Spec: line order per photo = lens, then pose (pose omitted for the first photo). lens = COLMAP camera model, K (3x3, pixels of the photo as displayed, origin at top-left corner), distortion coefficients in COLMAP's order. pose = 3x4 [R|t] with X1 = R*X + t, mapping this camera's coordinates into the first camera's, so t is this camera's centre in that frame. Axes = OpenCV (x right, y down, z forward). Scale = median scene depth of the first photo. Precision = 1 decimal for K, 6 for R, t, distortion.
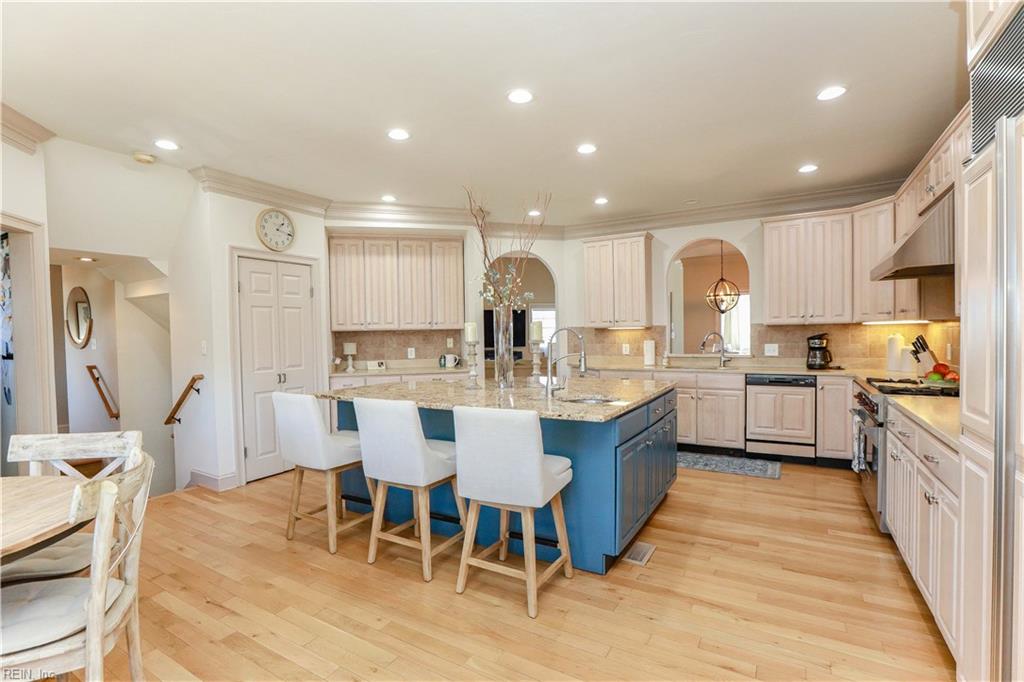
lens RADIAL K [[486.5, 0, 512.0], [0, 486.5, 341.0], [0, 0, 1]] dist [-0.026730, 0.000121]
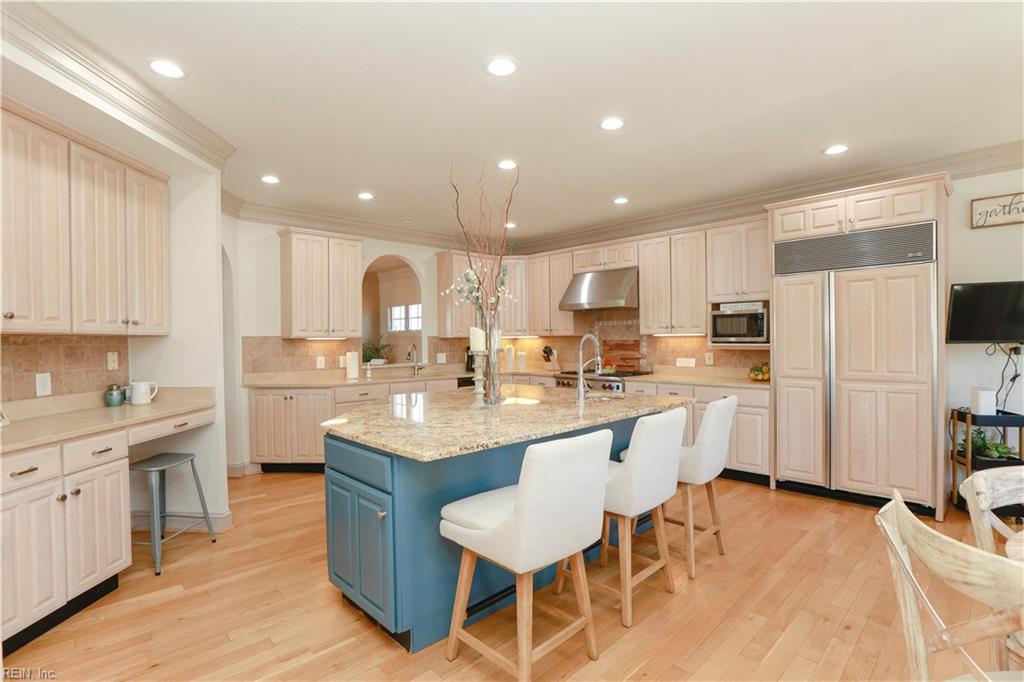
lens RADIAL K [[486.5, 0, 512.0], [0, 486.5, 341.0], [0, 0, 1]] dist [-0.026730, 0.000121]
pose [[0.272827, 0.011730, 0.961992, -0.521519], [0.020513, 0.999627, -0.018006, 0.000663], [-0.961844, 0.024645, 0.272485, 0.448245]]
